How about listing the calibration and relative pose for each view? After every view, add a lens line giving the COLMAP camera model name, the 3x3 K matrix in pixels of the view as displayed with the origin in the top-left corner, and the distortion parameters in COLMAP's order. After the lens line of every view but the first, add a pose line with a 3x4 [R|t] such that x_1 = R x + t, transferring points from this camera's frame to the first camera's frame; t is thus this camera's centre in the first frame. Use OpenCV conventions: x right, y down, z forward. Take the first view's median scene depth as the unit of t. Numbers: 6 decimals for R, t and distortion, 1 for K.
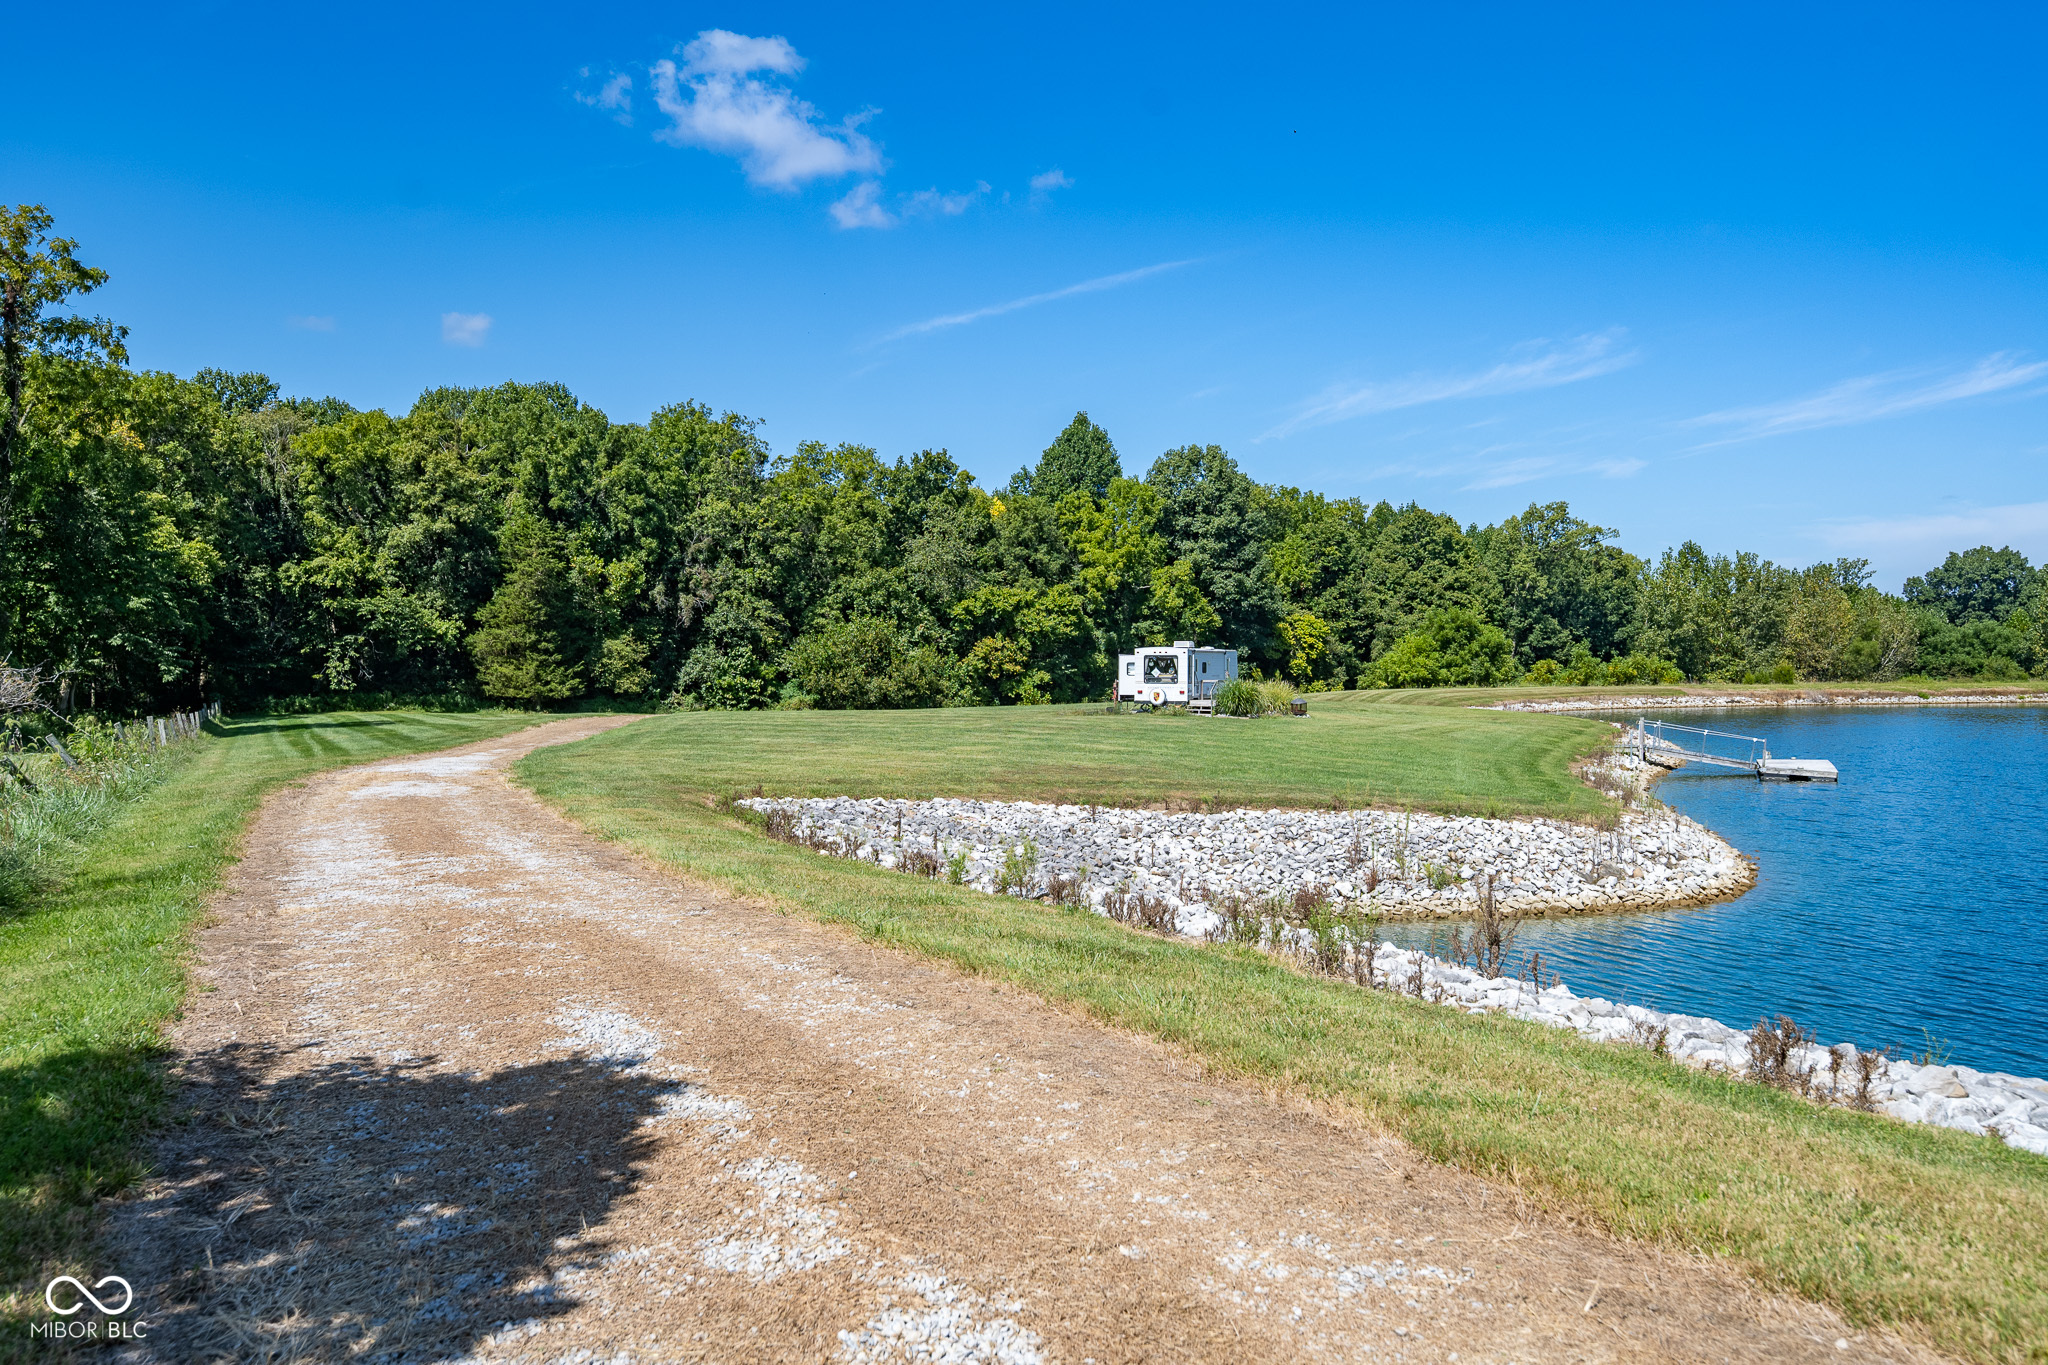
lens RADIAL K [[1372.5, 0, 1015.4], [0, 1372.5, 682.7], [0, 0, 1]] dist [0.002545, -0.001177]
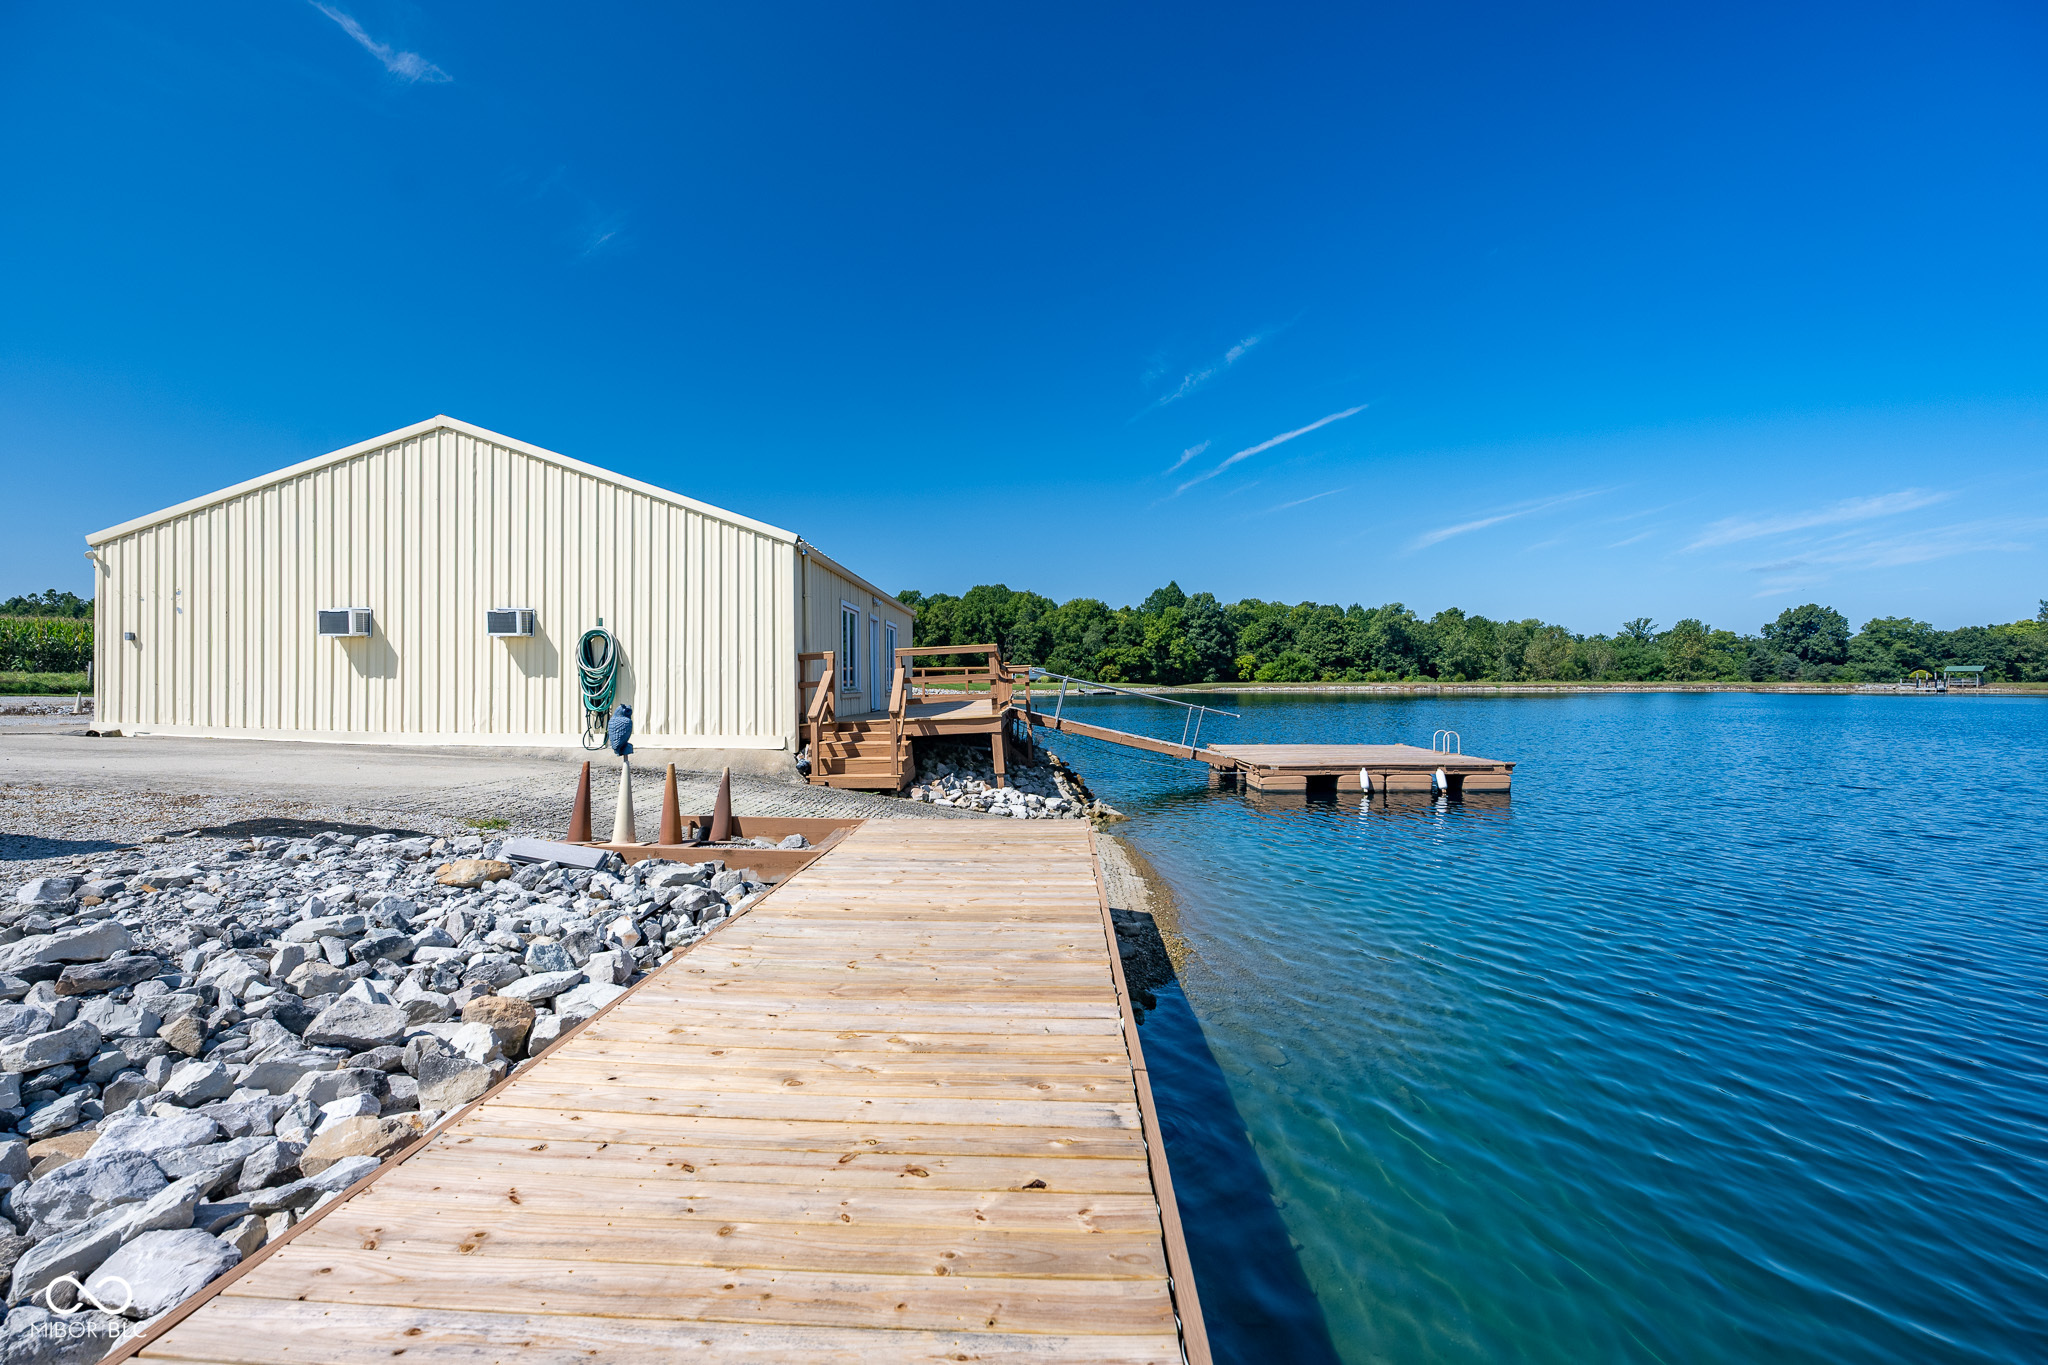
lens RADIAL K [[815.9, 0, 1026.8], [0, 815.9, 675.9], [0, 0, 1]] dist [-0.000563, 0.000330]
pose [[0.855893, -0.002867, -0.517145, 0.706941], [-0.008277, 0.999781, -0.019242, 0.023961], [0.517086, 0.020749, 0.855682, -0.569740]]
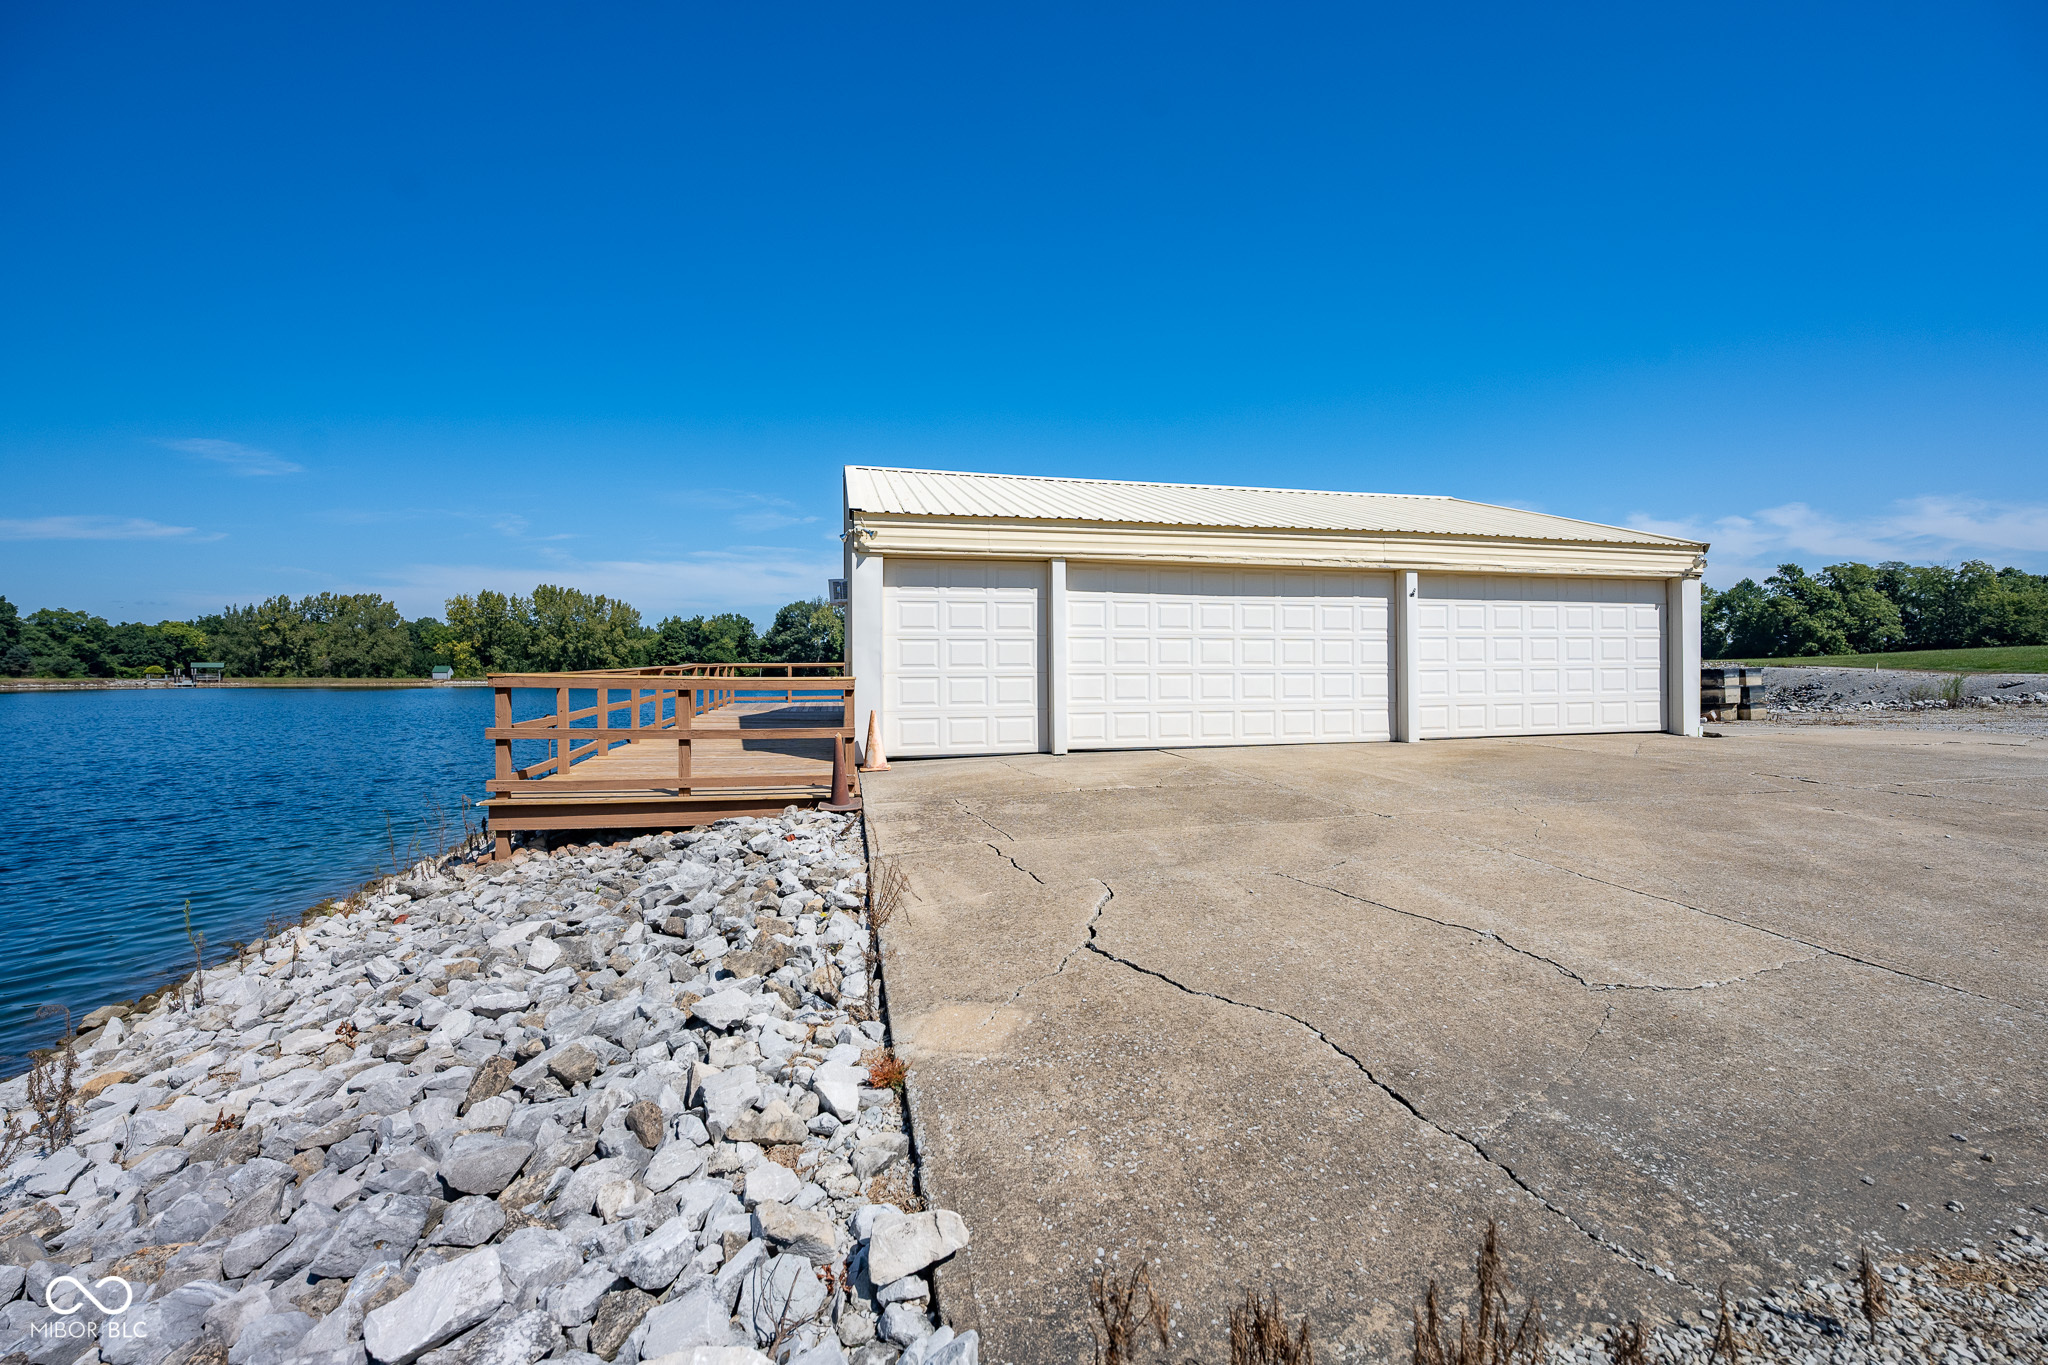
lens RADIAL K [[809.8, 0, 1021.0], [0, 809.8, 673.9], [0, 0, 1]] dist [0.000400, 0.000540]
pose [[0.315239, 0.001890, 0.949010, 0.450919], [0.014903, 0.999865, -0.006942, 0.021610], [-0.948895, 0.016331, 0.315169, -0.490591]]
